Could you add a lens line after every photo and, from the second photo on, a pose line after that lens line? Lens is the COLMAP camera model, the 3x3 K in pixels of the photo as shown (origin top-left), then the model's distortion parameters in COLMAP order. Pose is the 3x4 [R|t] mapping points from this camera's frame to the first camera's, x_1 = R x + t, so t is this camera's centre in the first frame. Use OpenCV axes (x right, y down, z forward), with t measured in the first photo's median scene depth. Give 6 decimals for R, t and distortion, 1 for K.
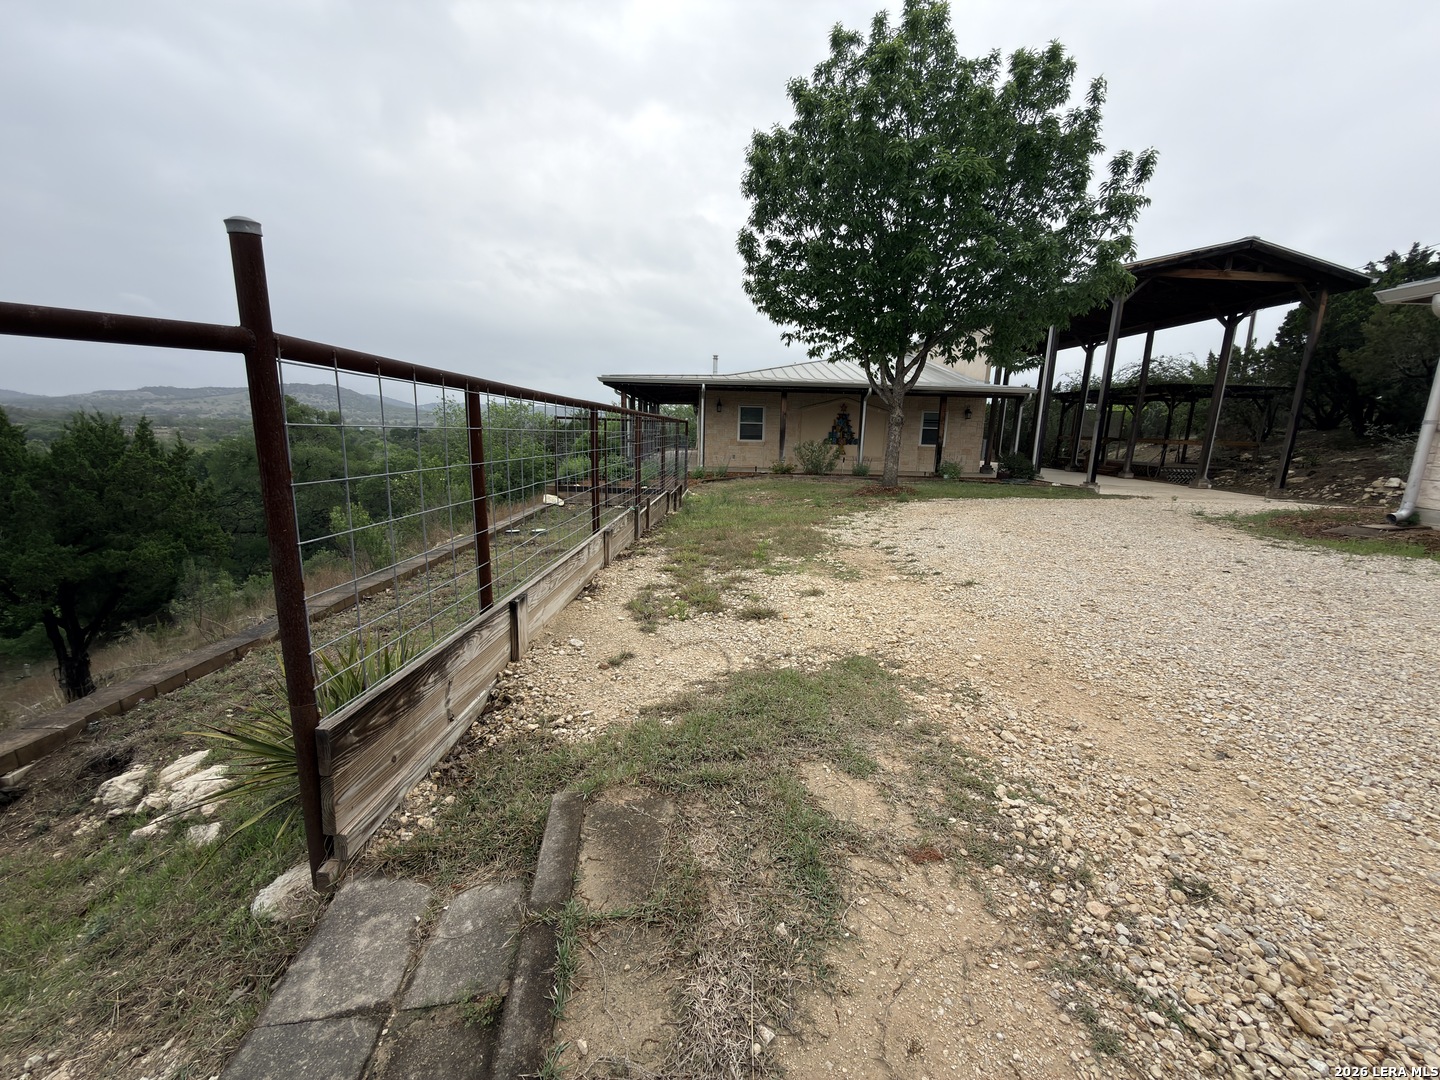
lens RADIAL K [[575.8, 0, 719.6], [0, 575.8, 541.2], [0, 0, 1]] dist [0.002388, -0.000596]
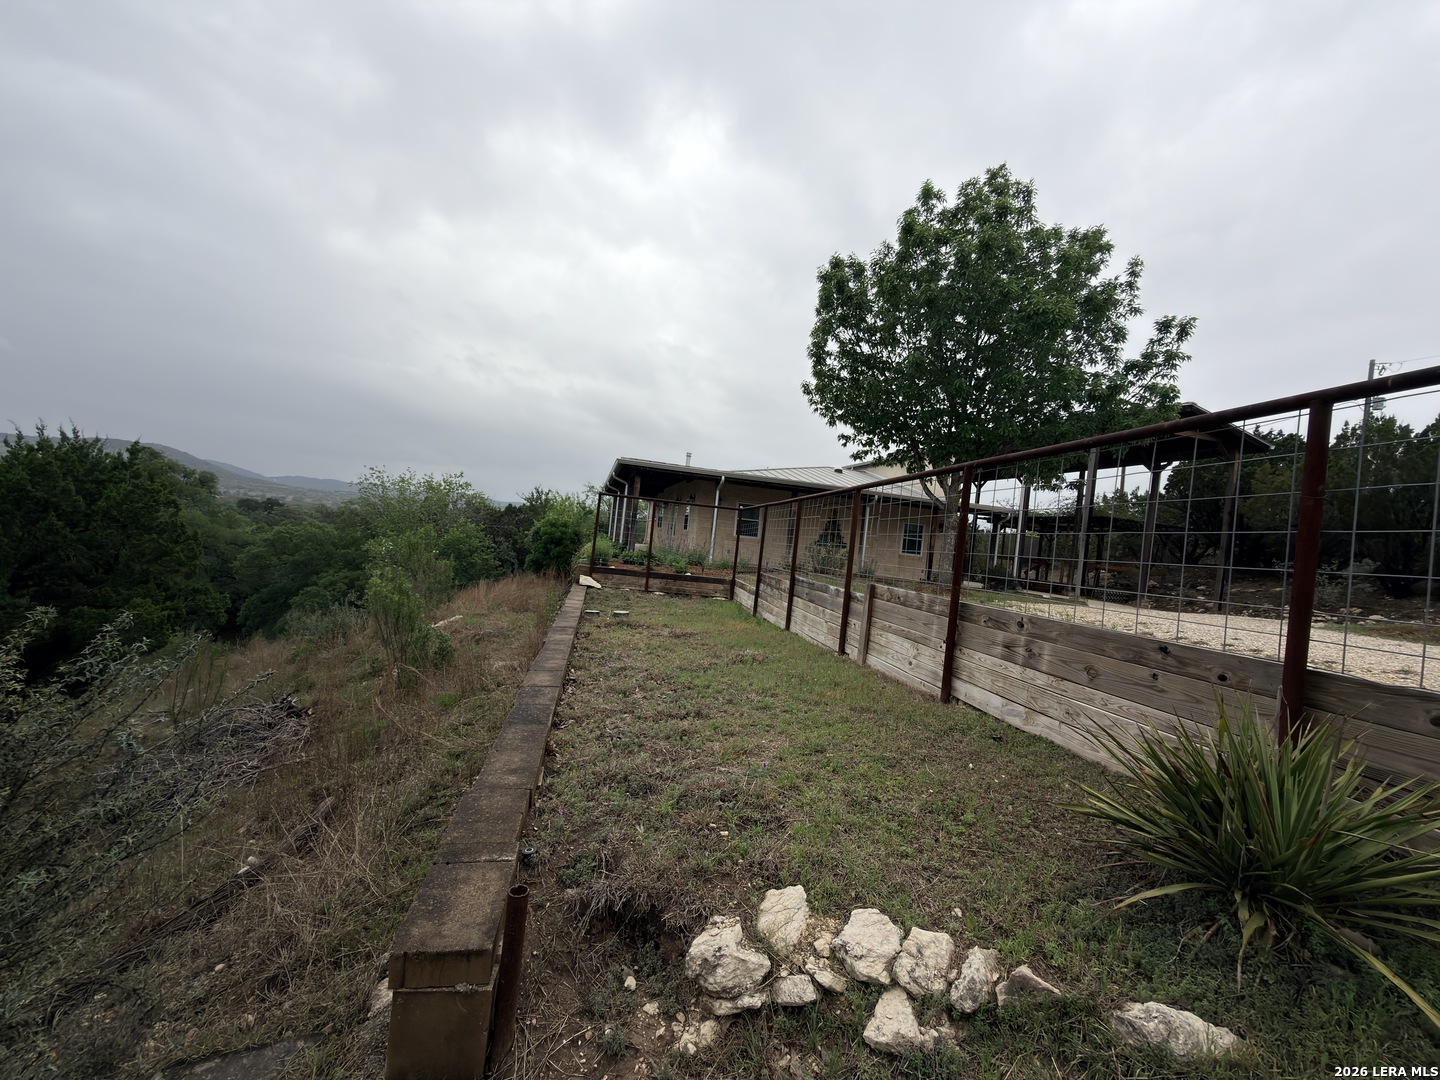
lens RADIAL K [[575.8, 0, 719.0], [0, 575.8, 546.0], [0, 0, 1]] dist [0.002388, -0.000596]
pose [[0.978443, 0.072601, 0.193336, -0.241152], [-0.038477, 0.983864, -0.174733, 0.020922], [-0.202902, 0.163527, 0.965448, 0.068029]]
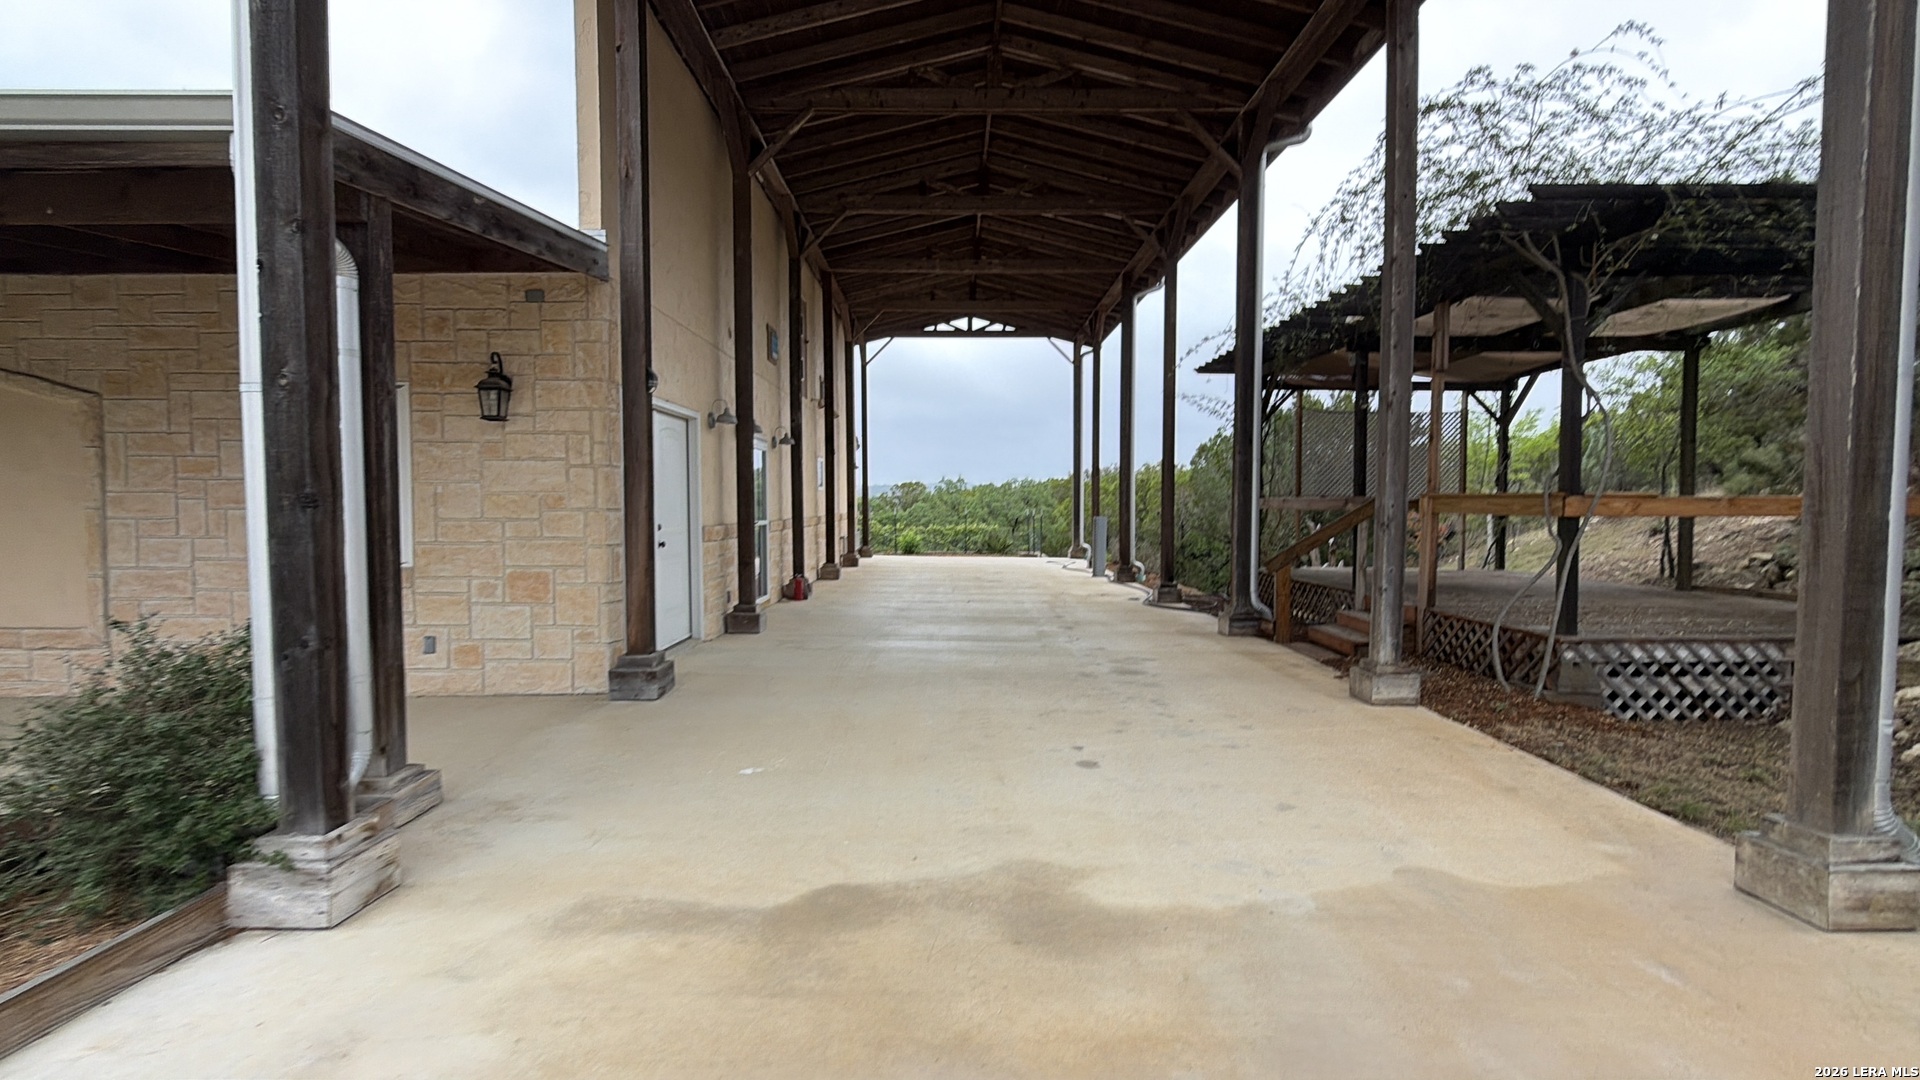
lens RADIAL K [[878.0, 0, 958.1], [0, 878.0, 537.9], [0, 0, 1]] dist [0.004840, 0.000782]
pose [[0.999114, -0.029912, -0.029615, 0.791519], [0.024855, 0.987055, -0.158442, -0.164666], [0.033971, 0.157566, 0.986924, 0.963988]]
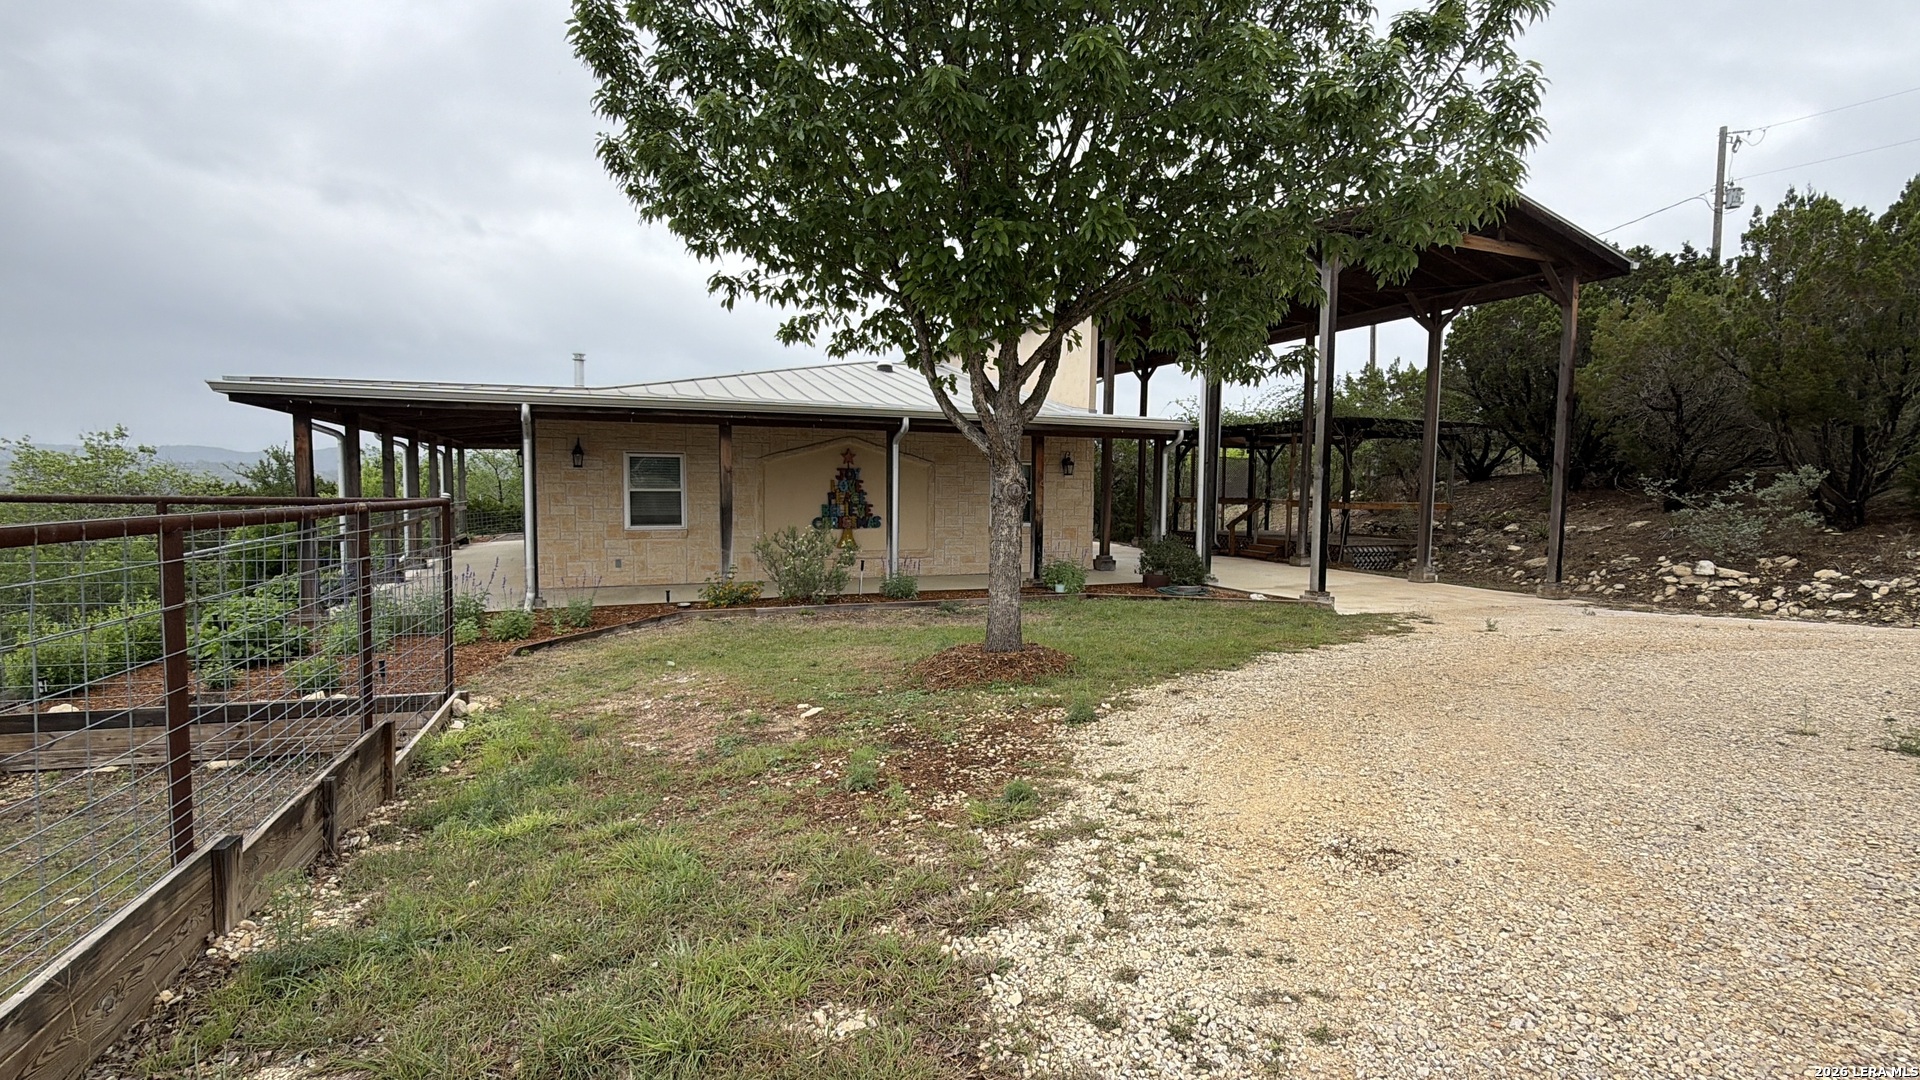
lens RADIAL K [[878.0, 0, 962.6], [0, 878.0, 545.1], [0, 0, 1]] dist [0.004840, 0.000782]
pose [[0.931602, -0.042229, 0.361018, 0.037491], [0.085710, 0.990742, -0.105284, -0.086879], [-0.353230, 0.129026, 0.926596, 0.347917]]
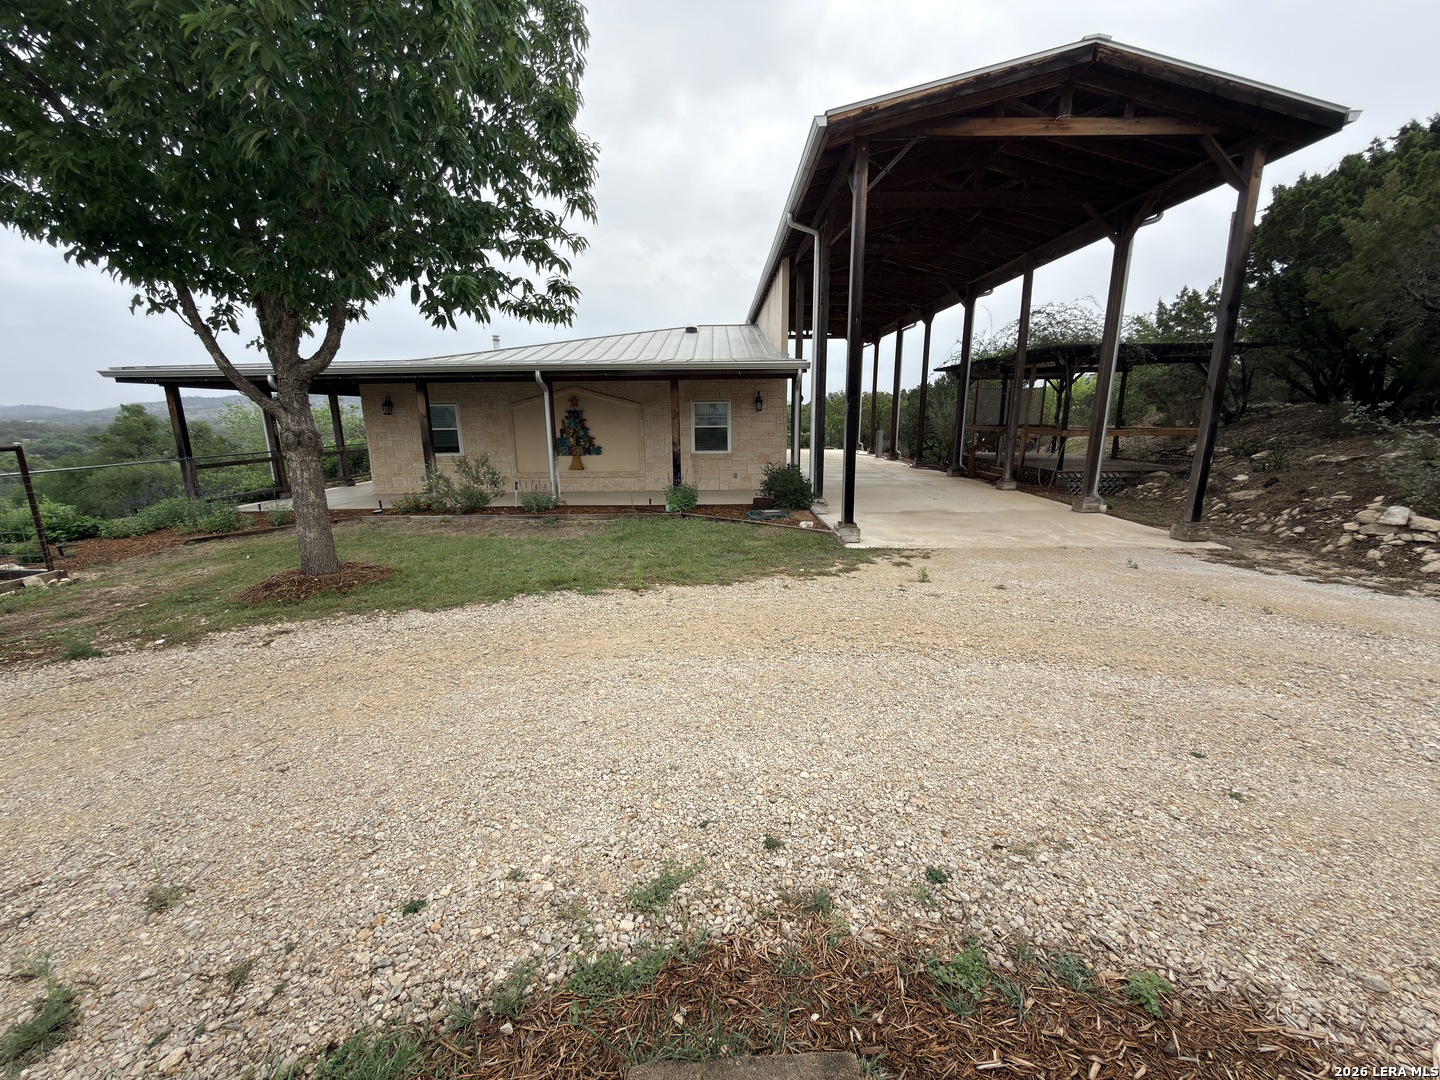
lens RADIAL K [[575.8, 0, 718.5], [0, 575.8, 541.4], [0, 0, 1]] dist [0.002388, -0.000596]
pose [[0.998907, -0.030700, -0.035233, 0.538113], [0.031377, 0.999330, 0.018841, -0.098744], [0.034631, -0.019926, 0.999202, 0.430316]]
